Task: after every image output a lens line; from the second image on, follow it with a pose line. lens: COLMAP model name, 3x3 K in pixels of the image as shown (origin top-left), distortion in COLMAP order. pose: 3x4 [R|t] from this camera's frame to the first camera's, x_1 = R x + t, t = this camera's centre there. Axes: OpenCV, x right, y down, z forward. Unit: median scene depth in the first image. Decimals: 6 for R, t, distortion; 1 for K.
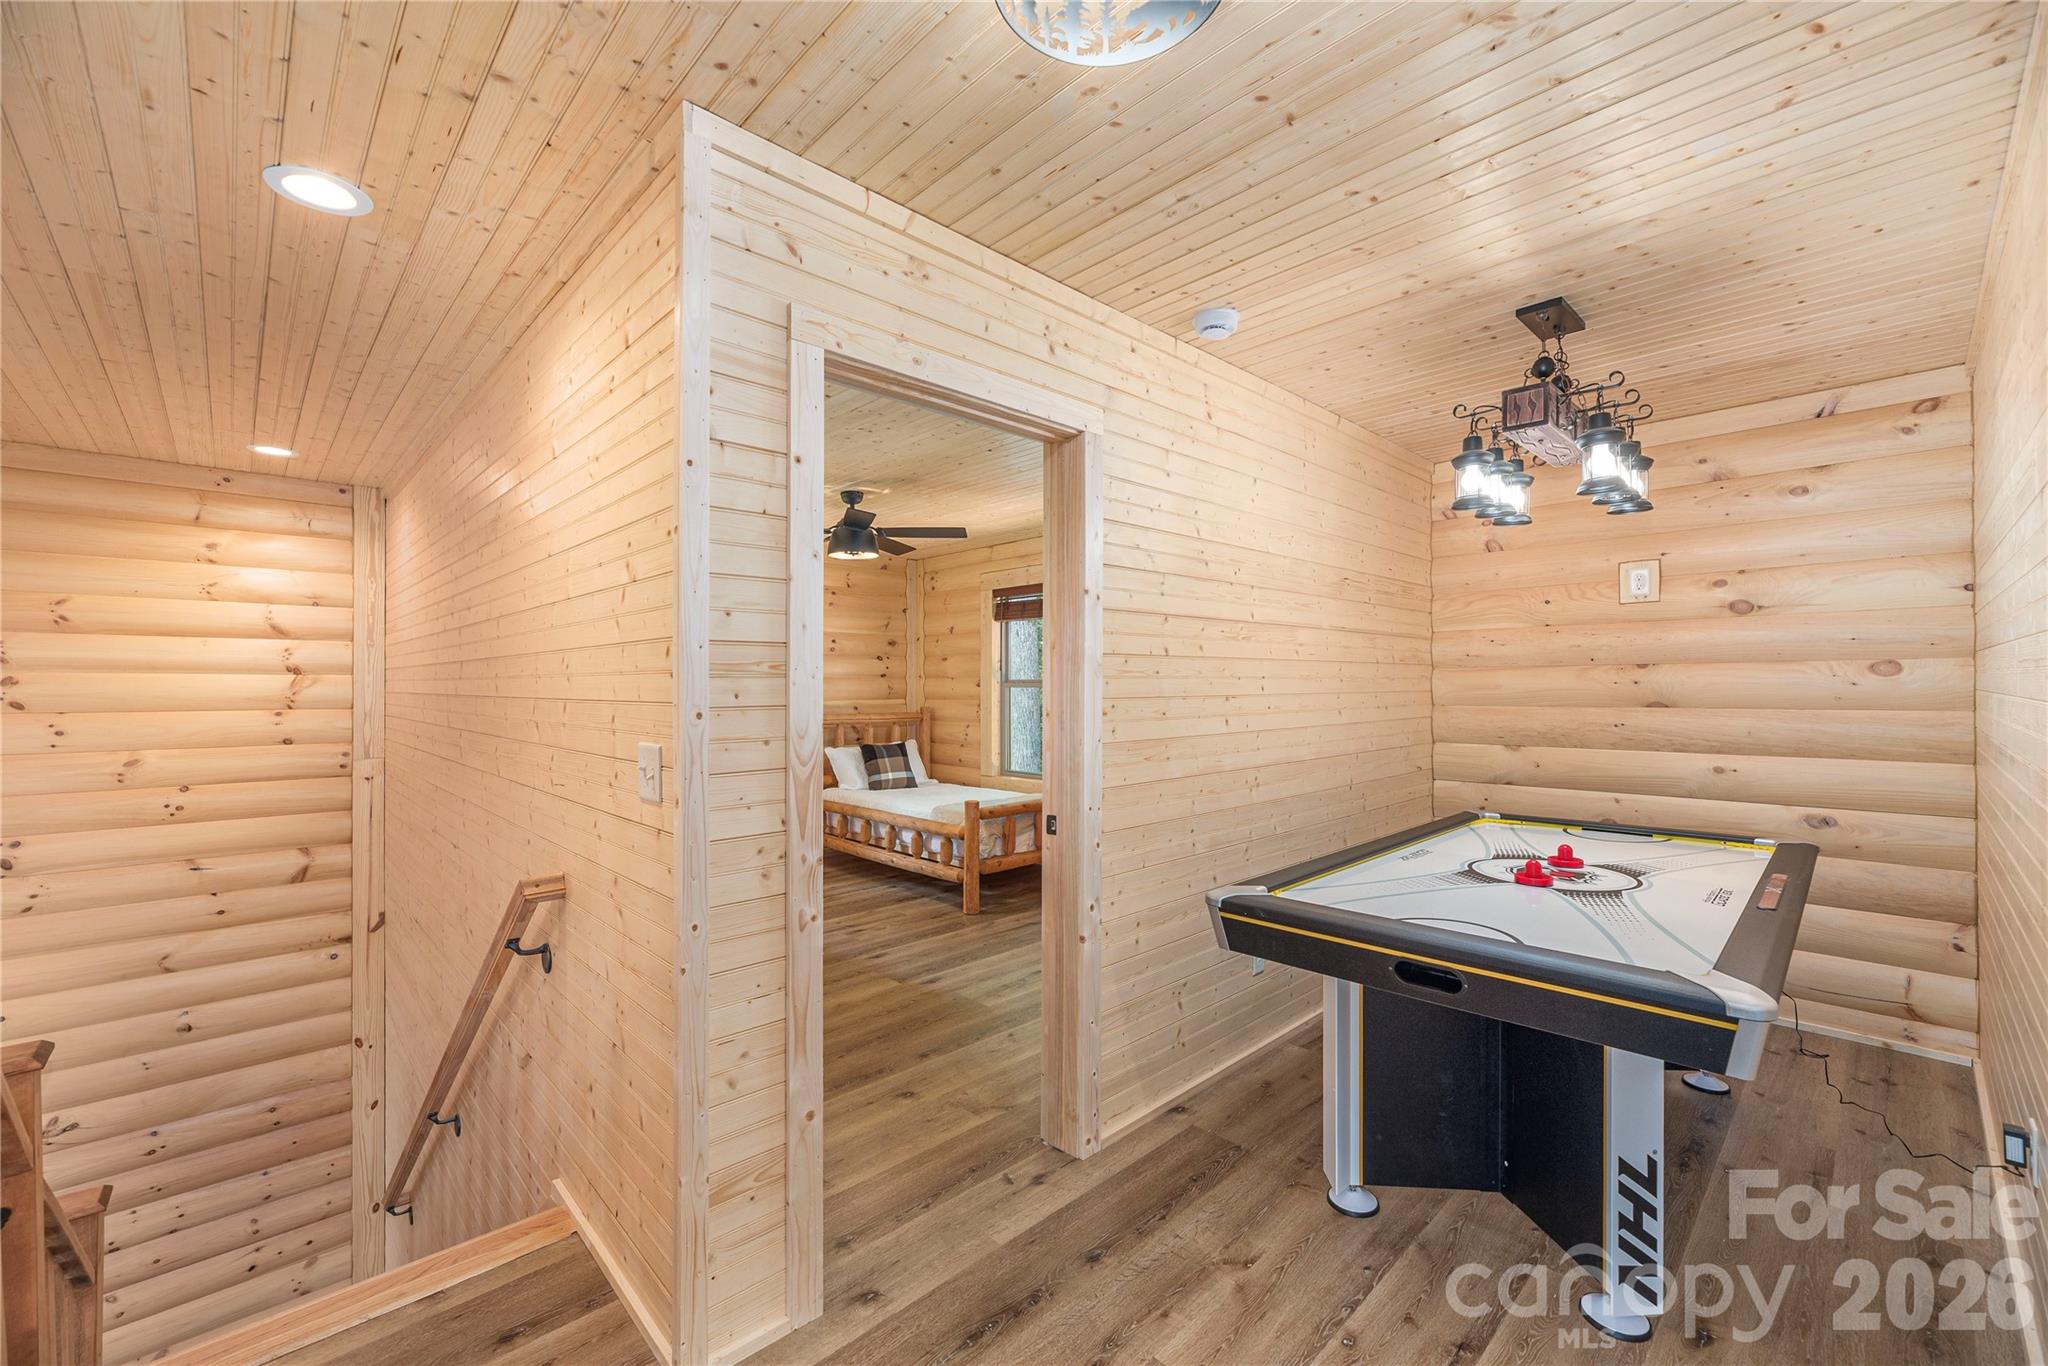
lens RADIAL K [[833.2, 0, 1019.4], [0, 833.2, 688.1], [0, 0, 1]] dist [0.001083, 0.000122]
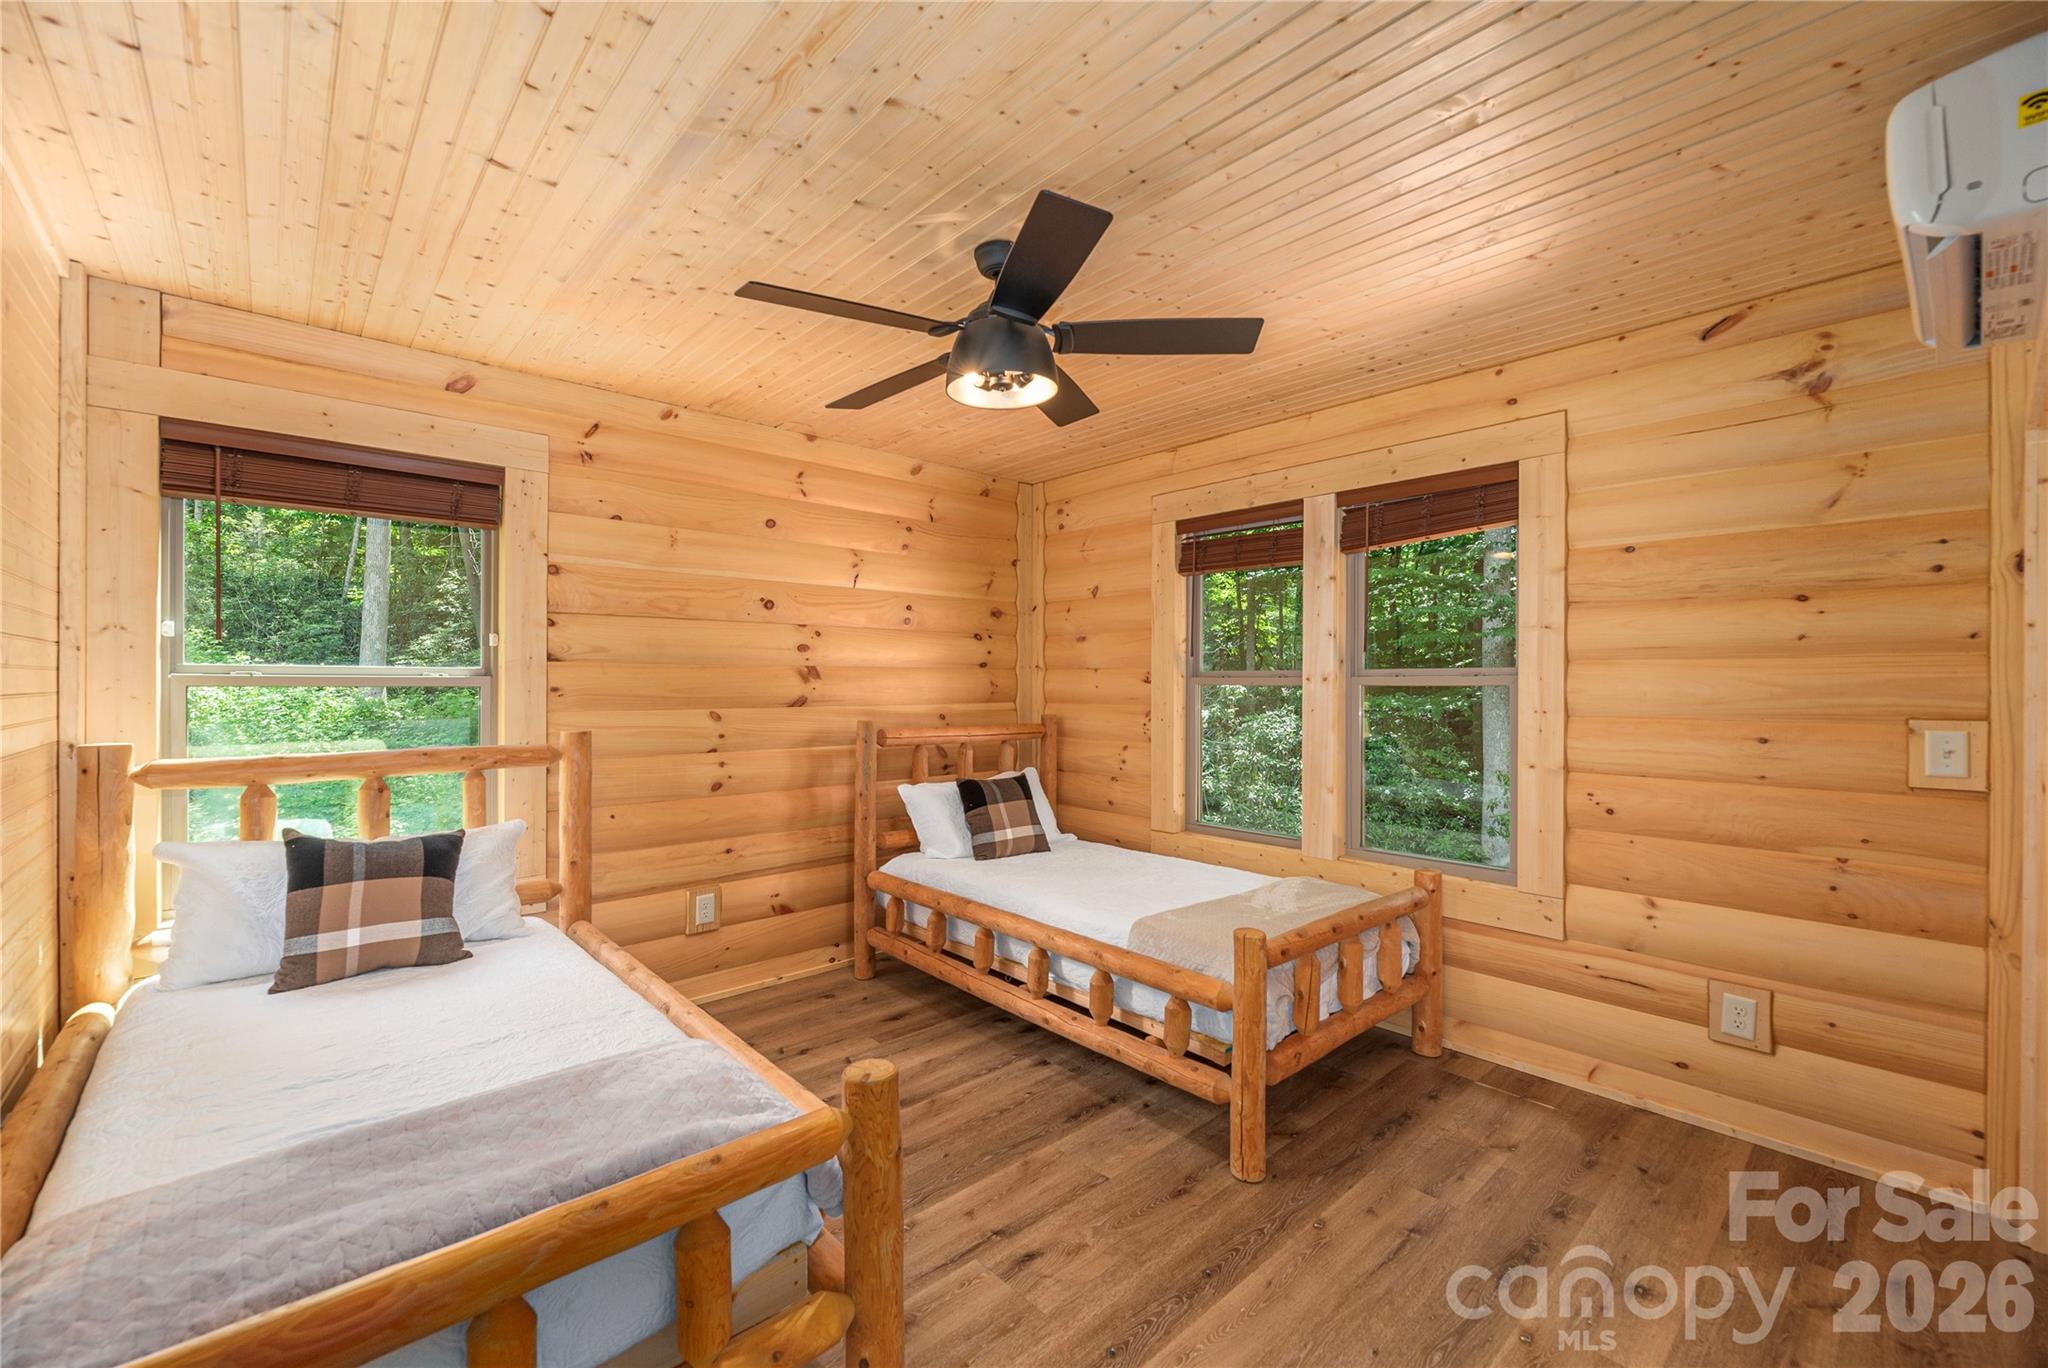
lens RADIAL K [[833.2, 0, 1019.4], [0, 833.2, 689.1], [0, 0, 1]] dist [0.001083, 0.000122]
pose [[0.999669, 0.003893, -0.025435, -0.129432], [-0.003805, 0.999987, 0.003503, 0.000923], [0.025448, -0.003405, 0.999670, 0.401064]]
